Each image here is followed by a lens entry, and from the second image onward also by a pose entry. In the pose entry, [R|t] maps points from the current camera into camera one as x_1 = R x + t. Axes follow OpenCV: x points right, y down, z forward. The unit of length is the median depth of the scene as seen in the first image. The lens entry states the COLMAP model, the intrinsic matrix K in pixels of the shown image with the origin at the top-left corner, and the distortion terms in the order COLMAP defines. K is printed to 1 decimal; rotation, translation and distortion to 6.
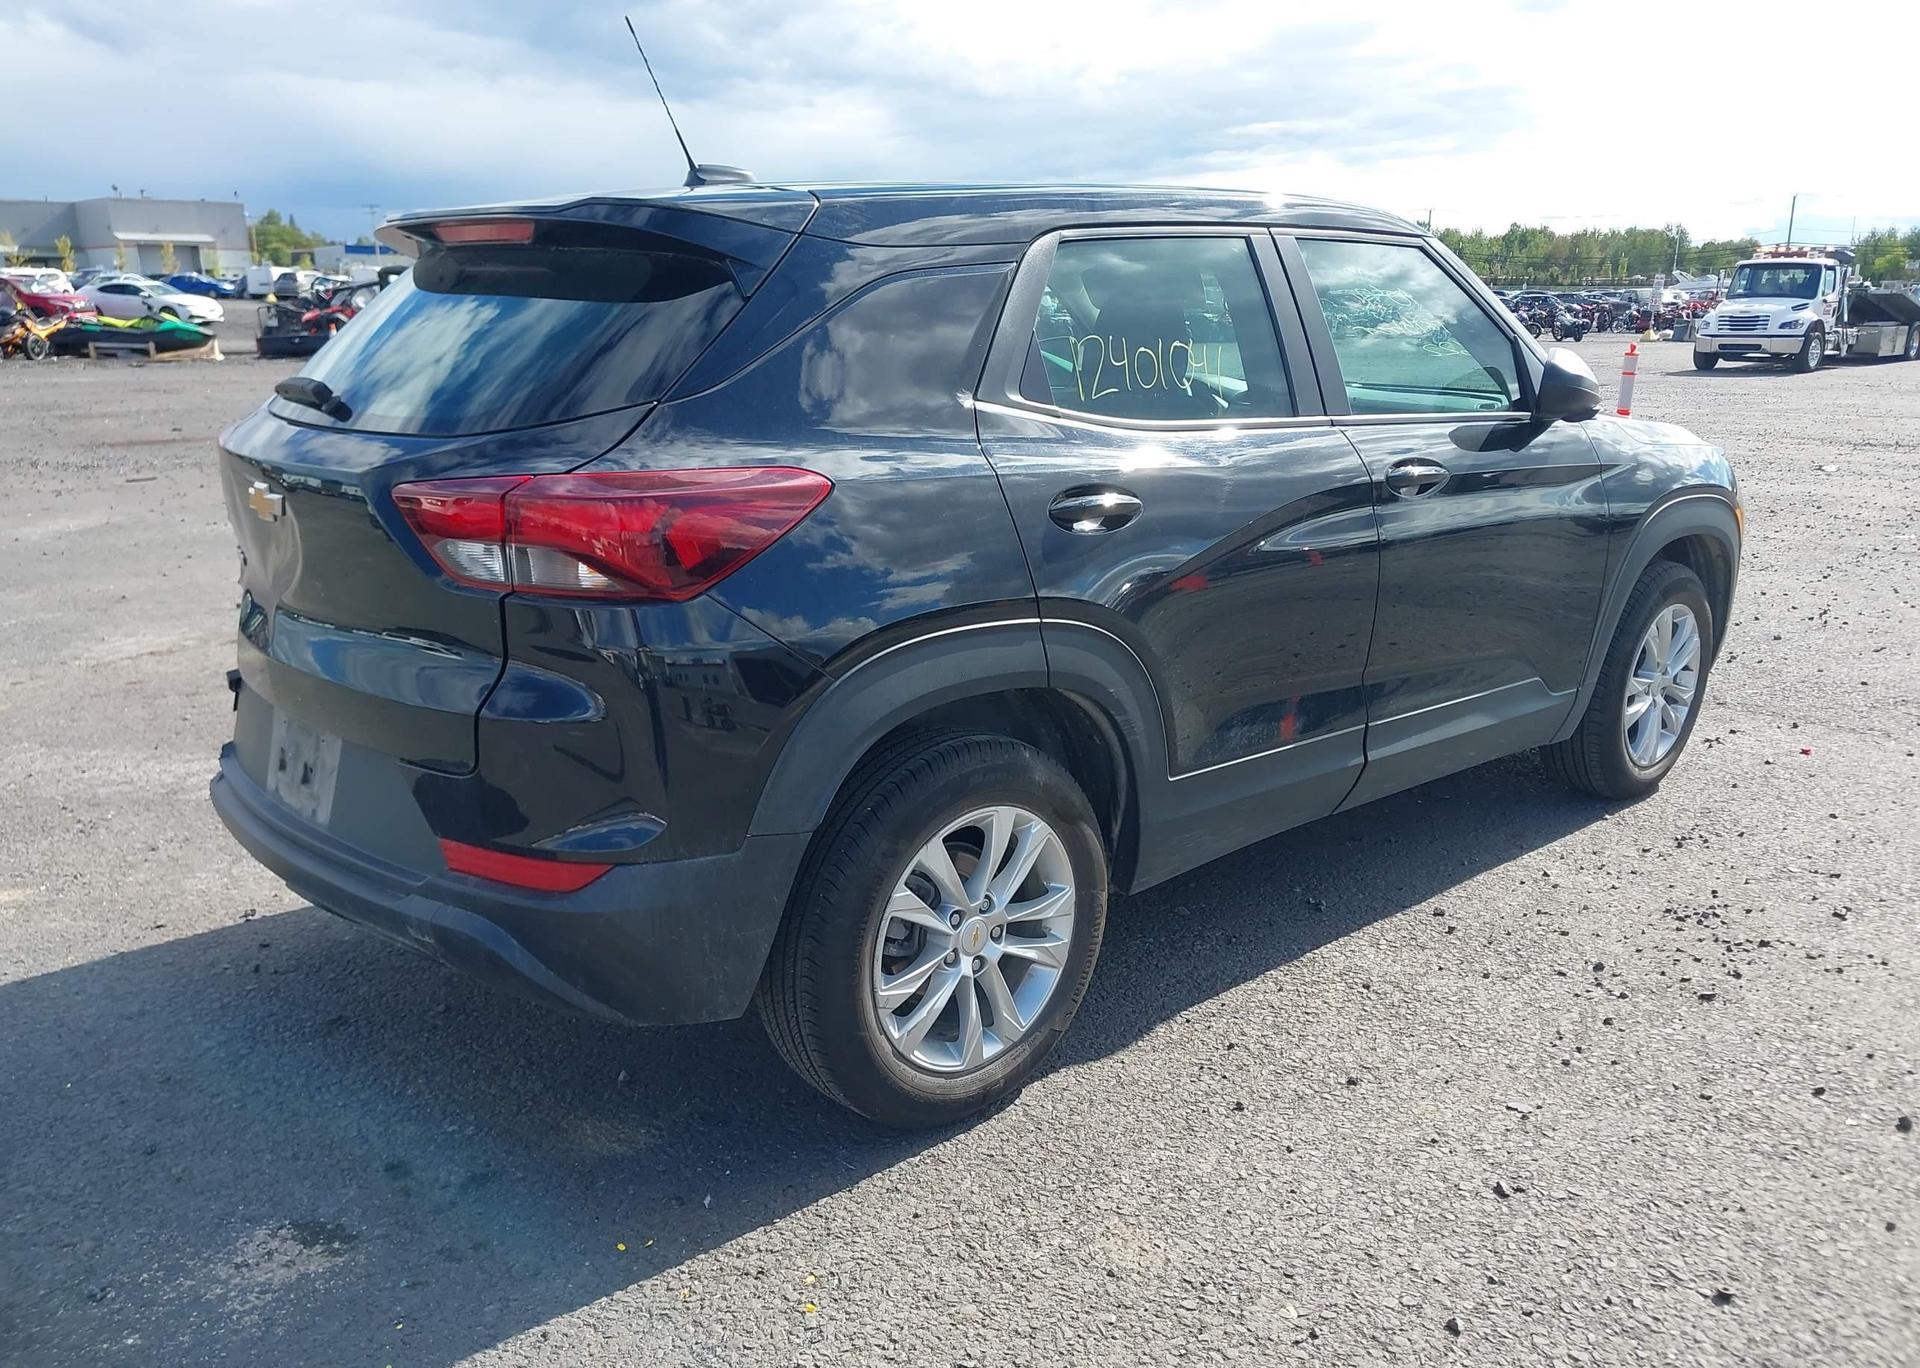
lens RADIAL K [[1506.0, 0, 963.7], [0, 1506.0, 684.0], [0, 0, 1]] dist [0.033216, -0.035878]
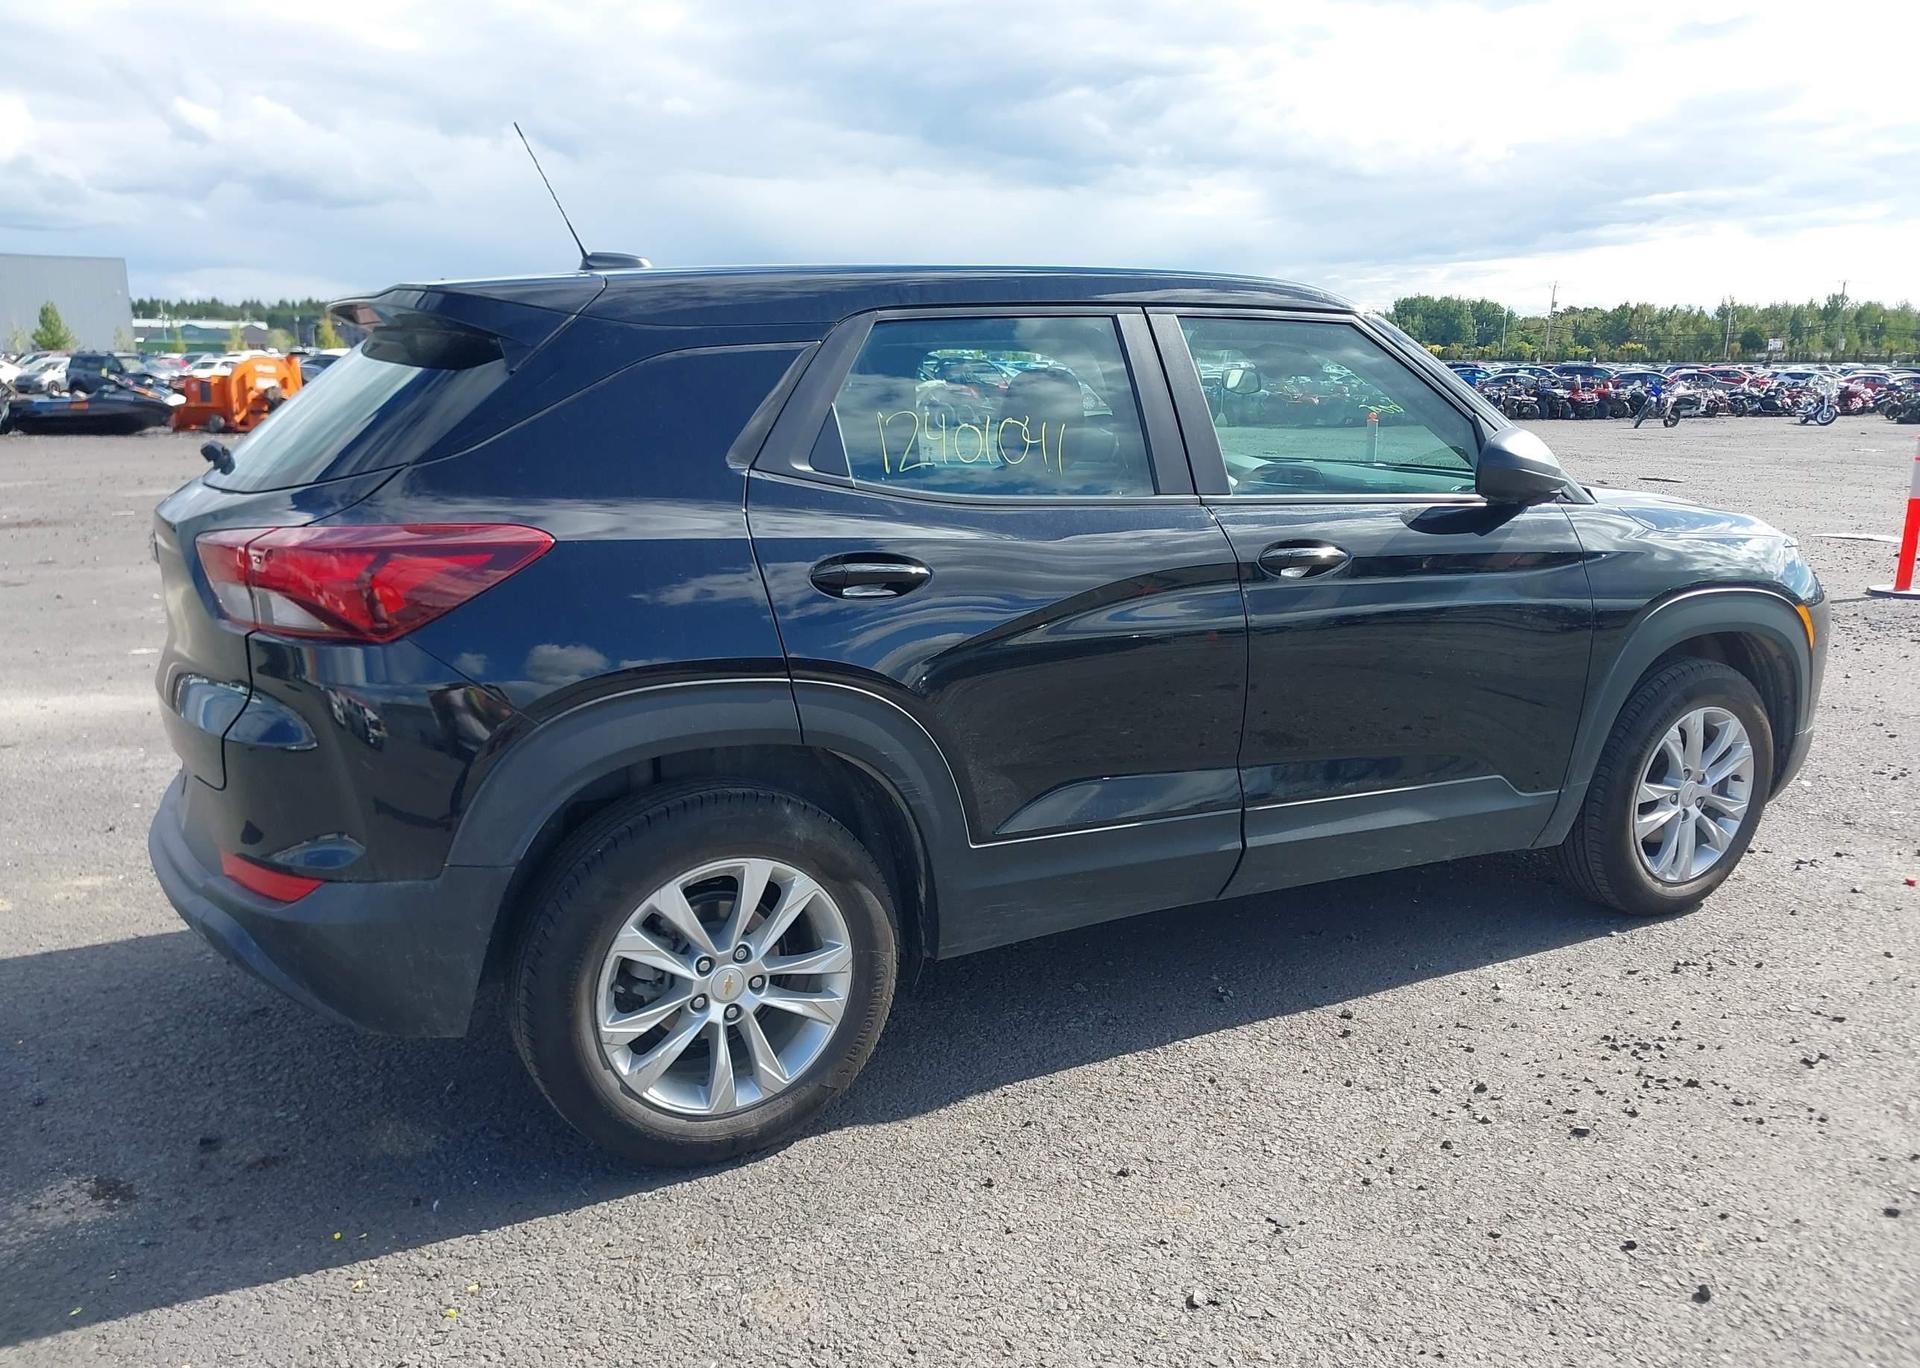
lens RADIAL K [[1506.0, 0, 1027.9], [0, 1506.0, 684.4], [0, 0, 1]] dist [0.033216, -0.035878]
pose [[0.973165, 0.047985, -0.225051, 0.346353], [-0.058856, 0.997389, -0.041842, -0.004849], [0.222455, 0.053964, 0.973448, 0.021251]]
